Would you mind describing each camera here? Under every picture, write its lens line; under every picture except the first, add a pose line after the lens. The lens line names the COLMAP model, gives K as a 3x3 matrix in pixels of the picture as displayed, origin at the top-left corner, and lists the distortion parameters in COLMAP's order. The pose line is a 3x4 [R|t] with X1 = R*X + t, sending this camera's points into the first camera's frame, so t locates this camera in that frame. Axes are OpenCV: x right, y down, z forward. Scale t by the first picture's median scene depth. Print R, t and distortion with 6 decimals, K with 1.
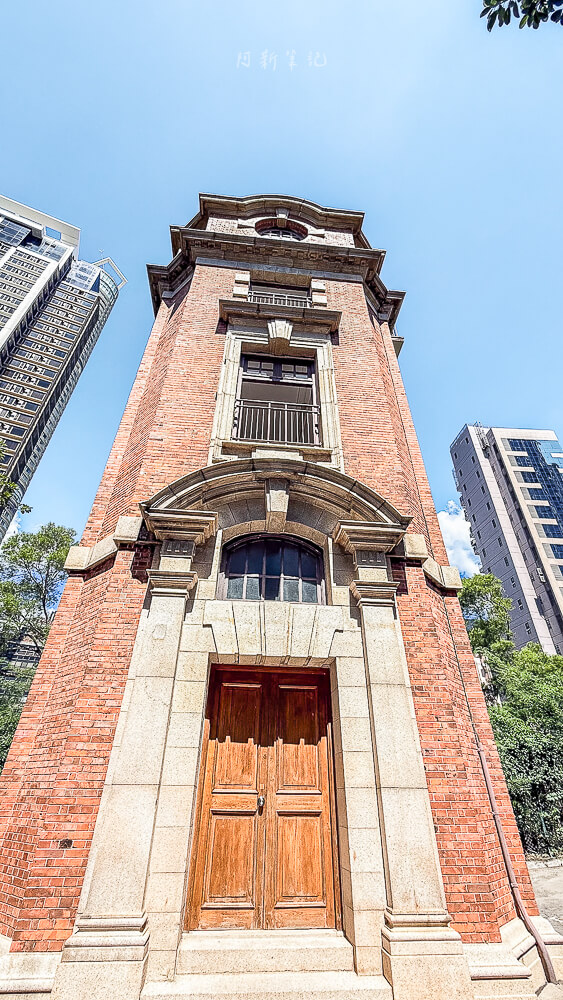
lens RADIAL K [[411.3, 0, 281.5], [0, 411.3, 500.0], [0, 0, 1]] dist [-0.000608, -0.000068]
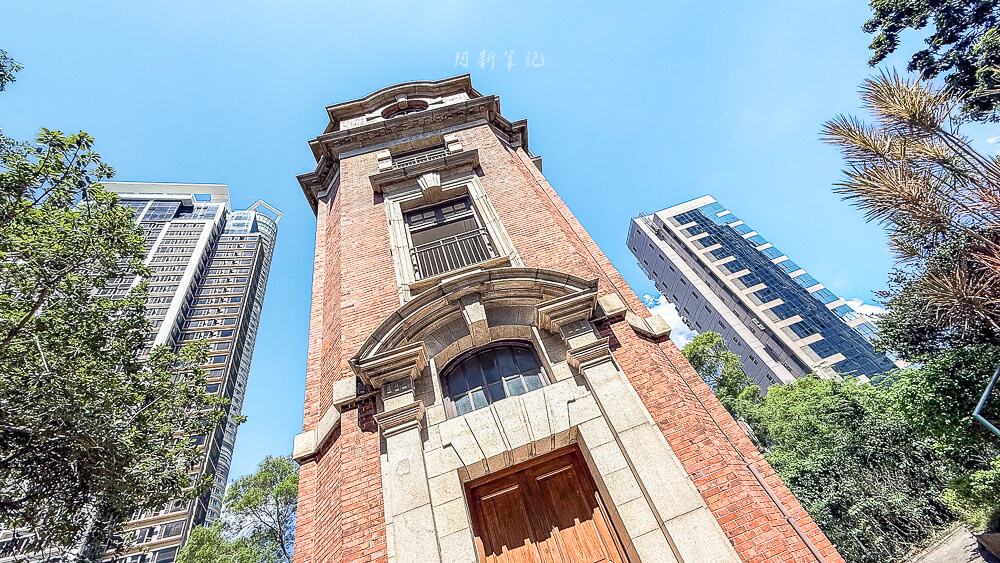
lens RADIAL K [[420.2, 0, 490.2], [0, 420.2, 283.8], [0, 0, 1]] dist [0.000631, 0.000111]
pose [[0.940509, -0.335319, 0.054807, -0.005629], [0.339594, 0.922549, -0.183247, 0.124098], [0.010884, 0.190958, 0.981538, -0.052548]]
